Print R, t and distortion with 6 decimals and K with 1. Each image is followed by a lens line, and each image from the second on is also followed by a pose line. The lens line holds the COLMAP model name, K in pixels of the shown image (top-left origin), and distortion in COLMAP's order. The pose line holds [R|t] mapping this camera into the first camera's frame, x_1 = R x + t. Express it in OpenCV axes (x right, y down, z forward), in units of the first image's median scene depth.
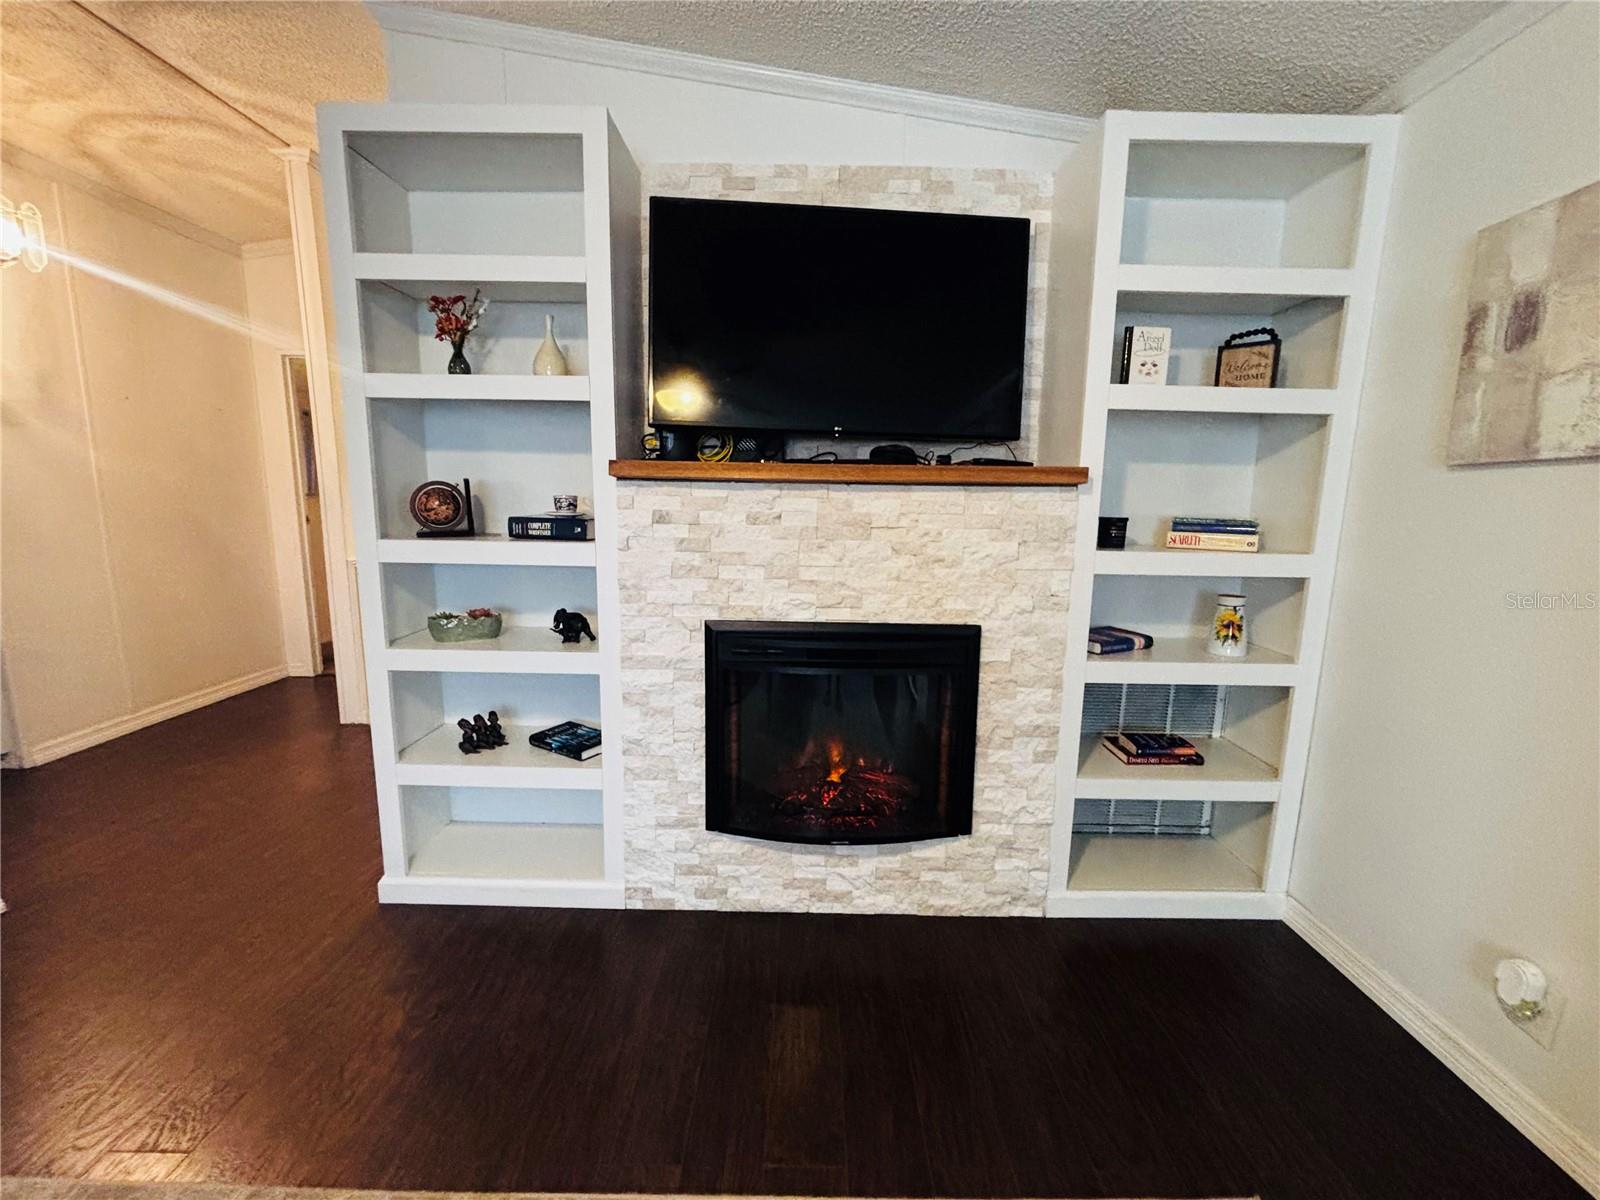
lens RADIAL K [[650.8, 0, 803.2], [0, 650.8, 595.1], [0, 0, 1]] dist [0.000566, 0.000818]
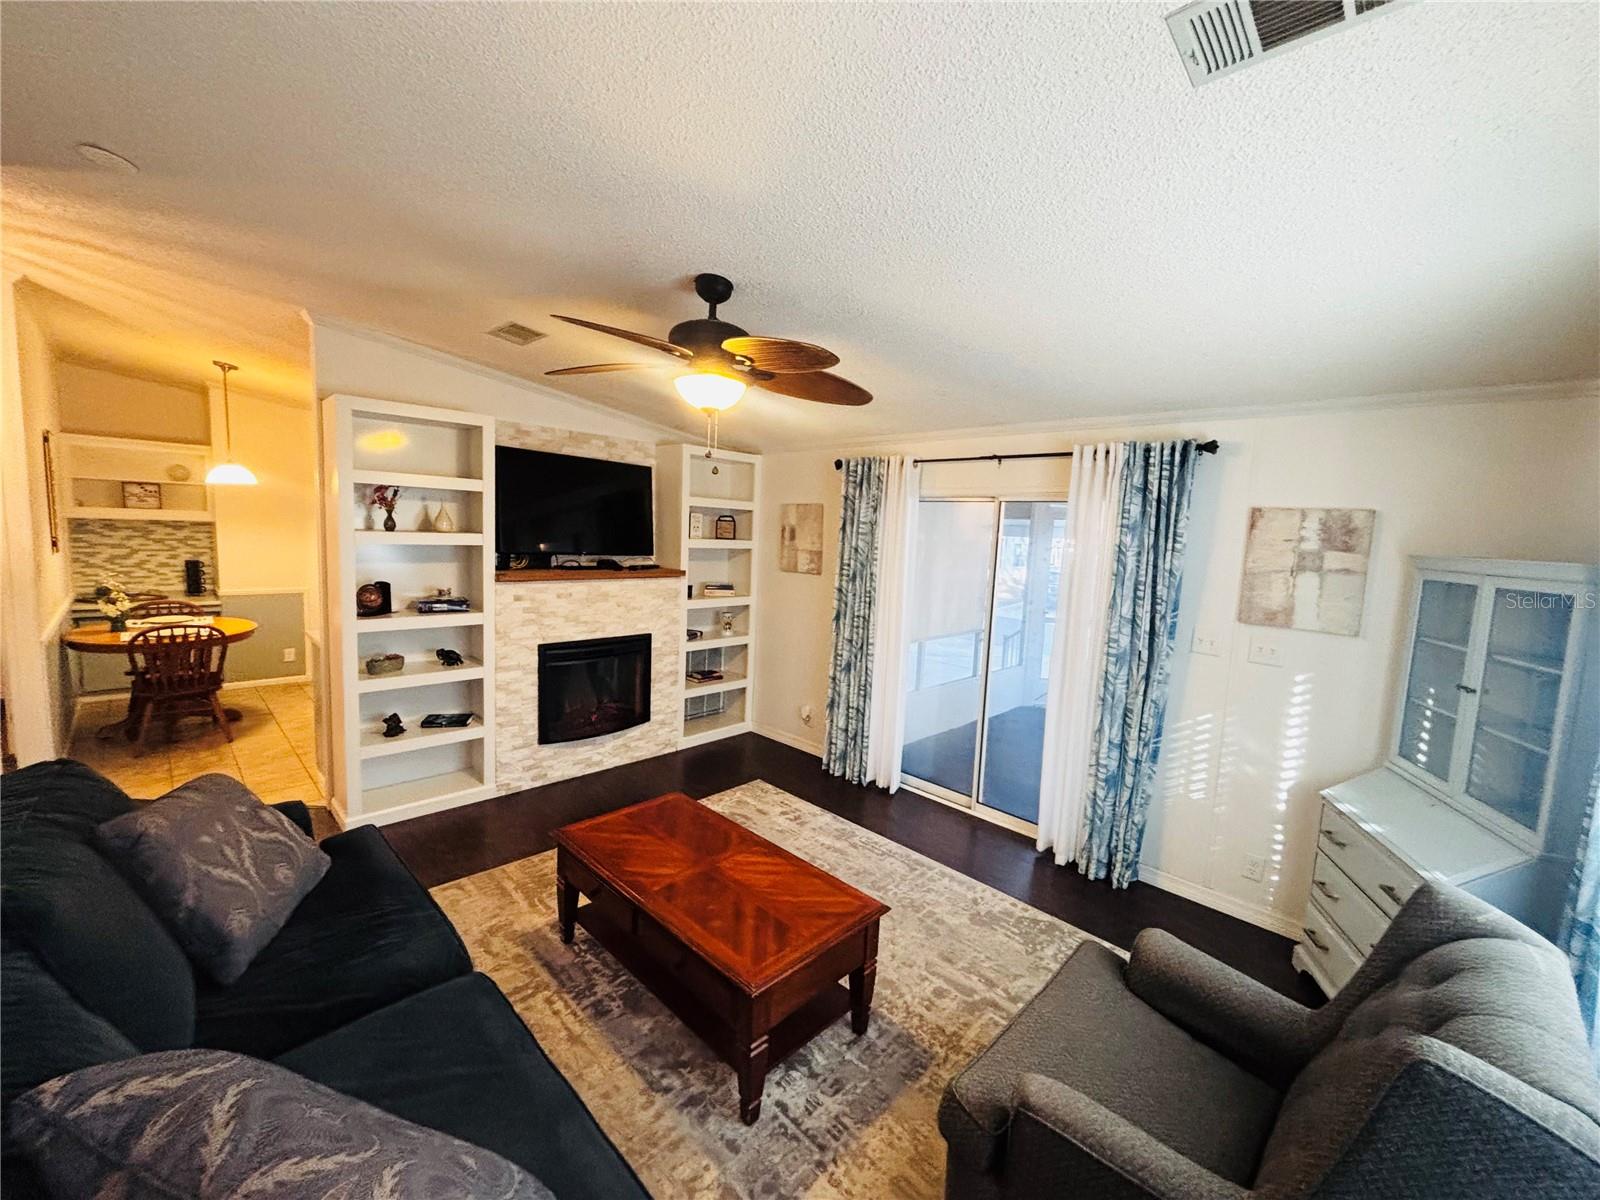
lens RADIAL K [[650.8, 0, 800.7], [0, 650.8, 596.7], [0, 0, 1]] dist [0.000566, 0.000818]
pose [[0.702035, -0.063293, 0.709324, -1.013207], [0.079203, 0.996803, 0.010555, -0.068582], [-0.707724, 0.048770, 0.704803, -1.089624]]
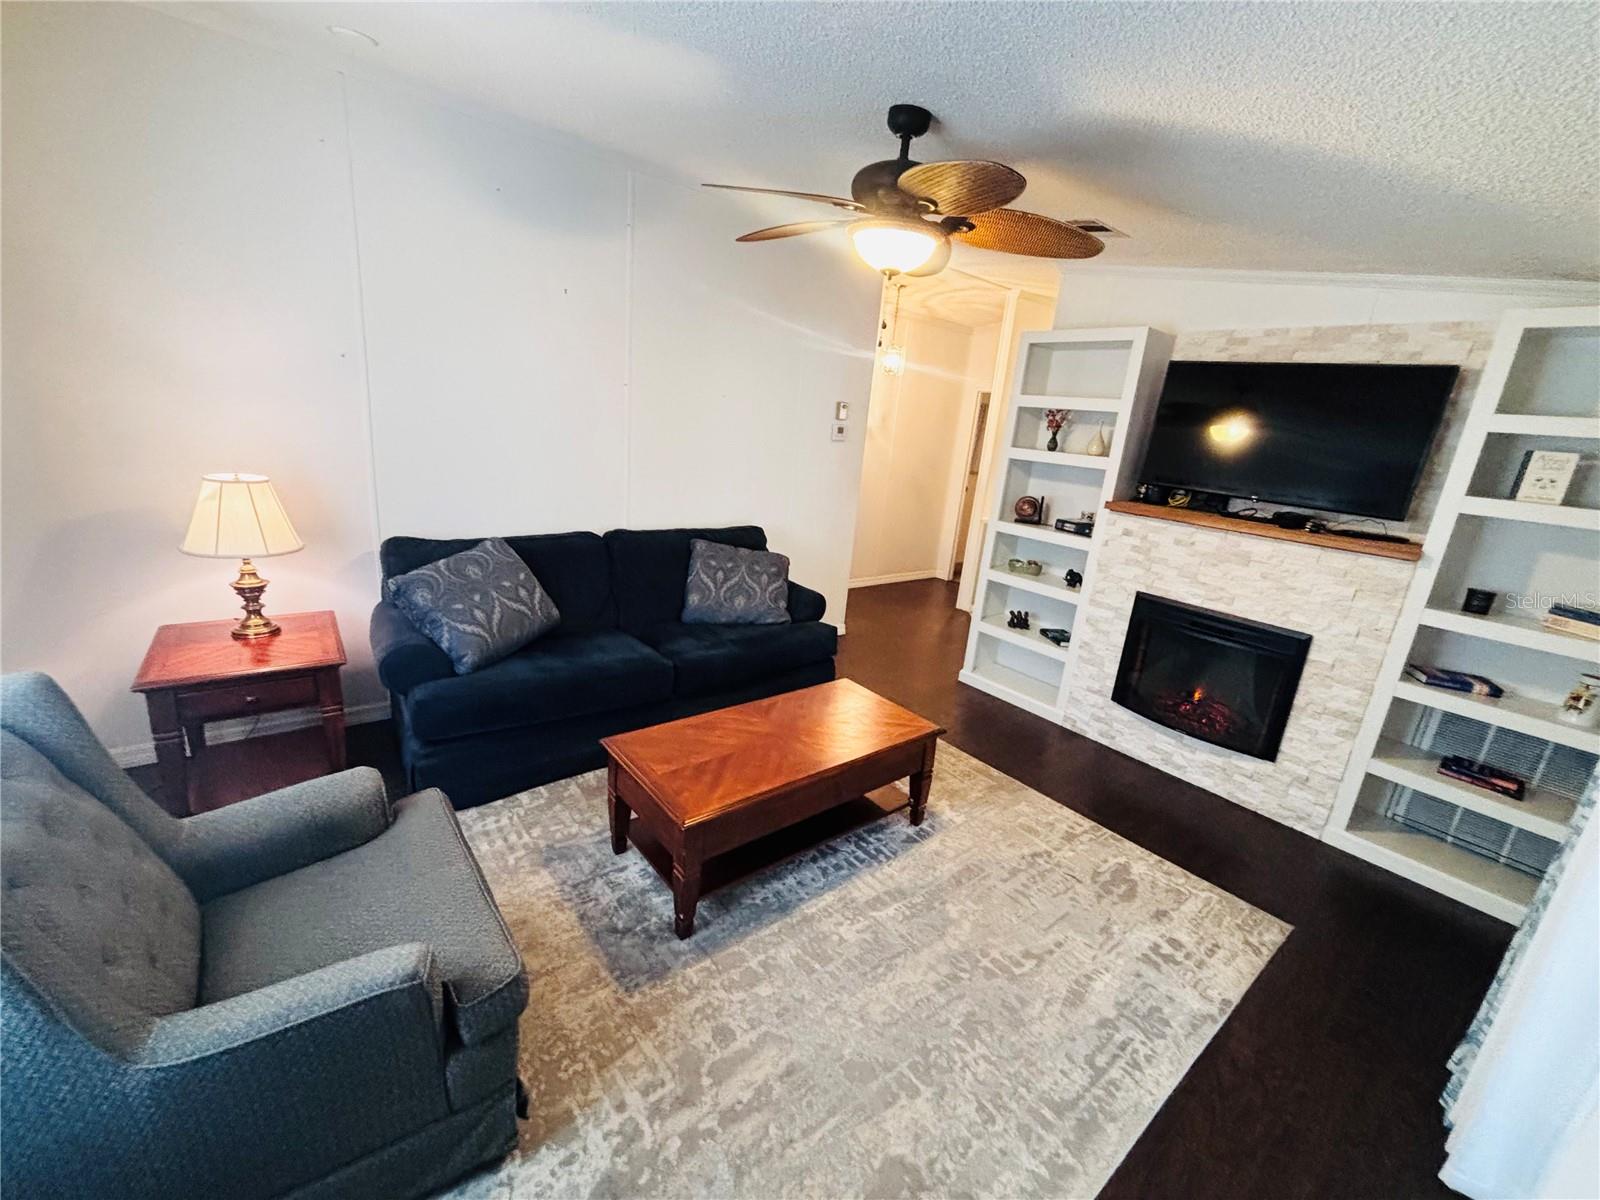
lens RADIAL K [[650.8, 0, 803.6], [0, 650.8, 594.1], [0, 0, 1]] dist [0.000566, 0.000818]
pose [[0.636994, 0.242435, -0.731754, 0.584860], [-0.199468, 0.968767, 0.147322, -0.034046], [0.744615, 0.052119, 0.665456, -0.920150]]
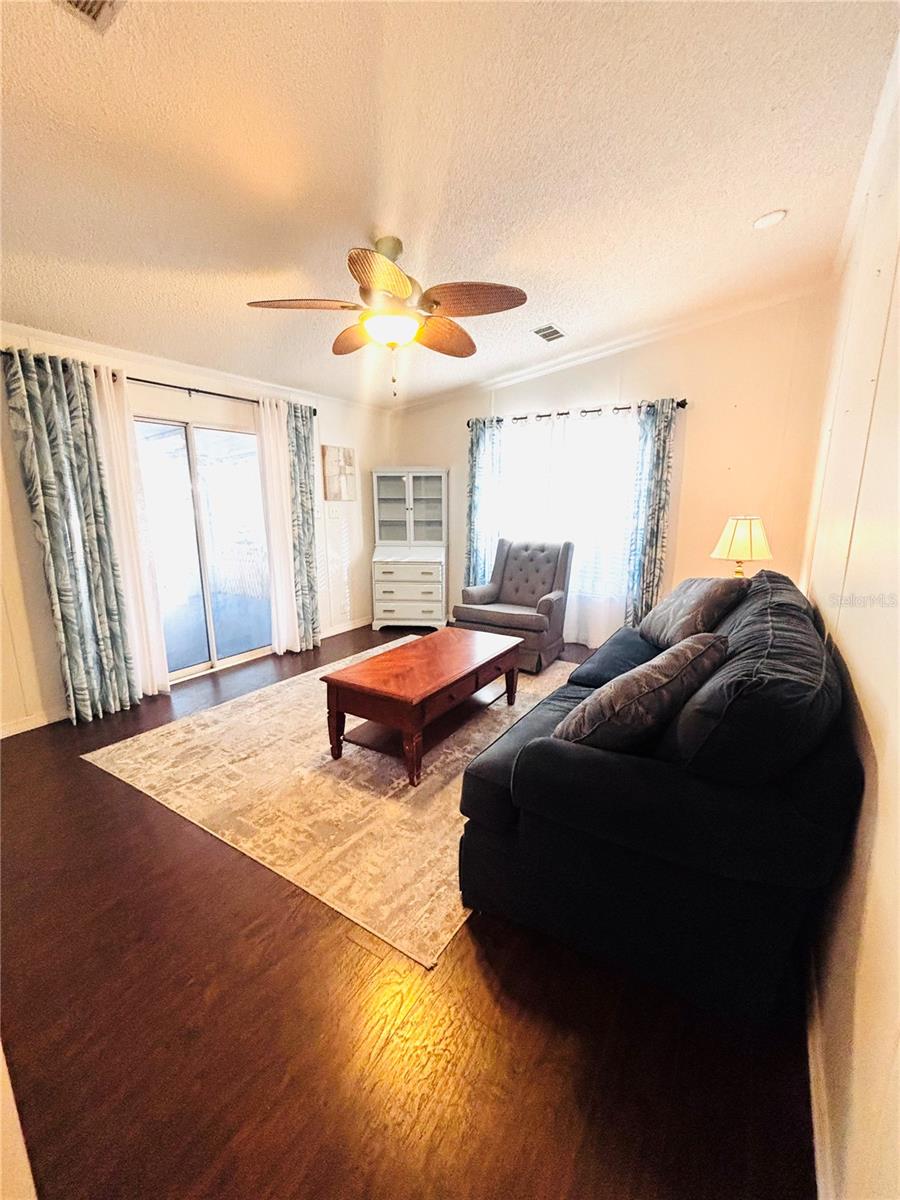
lens RADIAL K [[488.1, 0, 448.8], [0, 488.1, 601.7], [0, 0, 1]] dist [0.000566, 0.000818]
pose [[-0.840862, -0.128851, 0.525688, -1.085628], [0.068327, 0.938210, 0.339255, -0.221100], [-0.536919, 0.321185, -0.780101, 0.977411]]
